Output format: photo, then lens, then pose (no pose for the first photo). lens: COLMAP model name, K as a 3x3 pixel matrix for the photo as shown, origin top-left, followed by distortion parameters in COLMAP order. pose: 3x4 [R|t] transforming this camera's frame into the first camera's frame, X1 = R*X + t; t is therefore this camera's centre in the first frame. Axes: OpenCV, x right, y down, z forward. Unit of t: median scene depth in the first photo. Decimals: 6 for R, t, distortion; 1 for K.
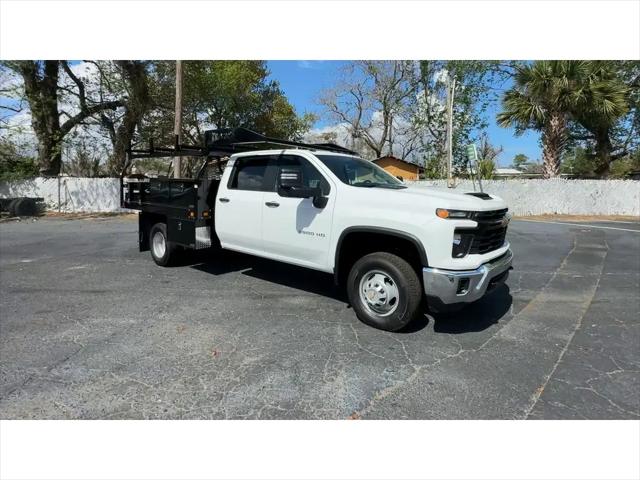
lens RADIAL K [[324.1, 0, 323.0], [0, 324.1, 229.4], [0, 0, 1]] dist [-0.011746, 0.006726]
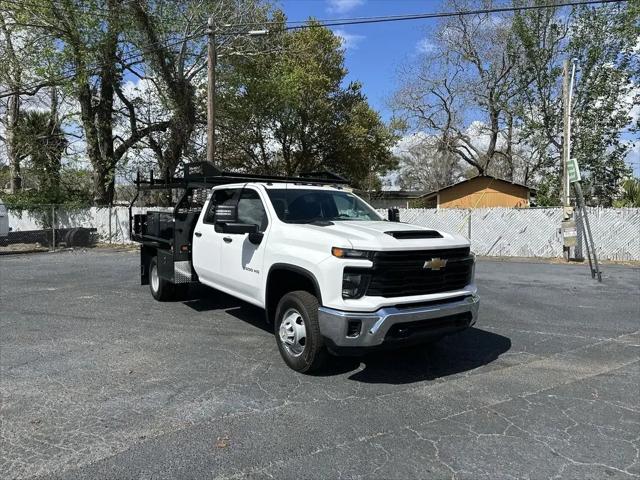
lens RADIAL K [[447.6, 0, 327.9], [0, 447.6, 259.5], [0, 0, 1]] dist [0.056956, -0.071162]
pose [[0.956595, 0.029425, -0.289932, 0.462821], [-0.038504, 0.998929, -0.025661, 0.005601], [0.288867, 0.035711, 0.956703, -0.189401]]
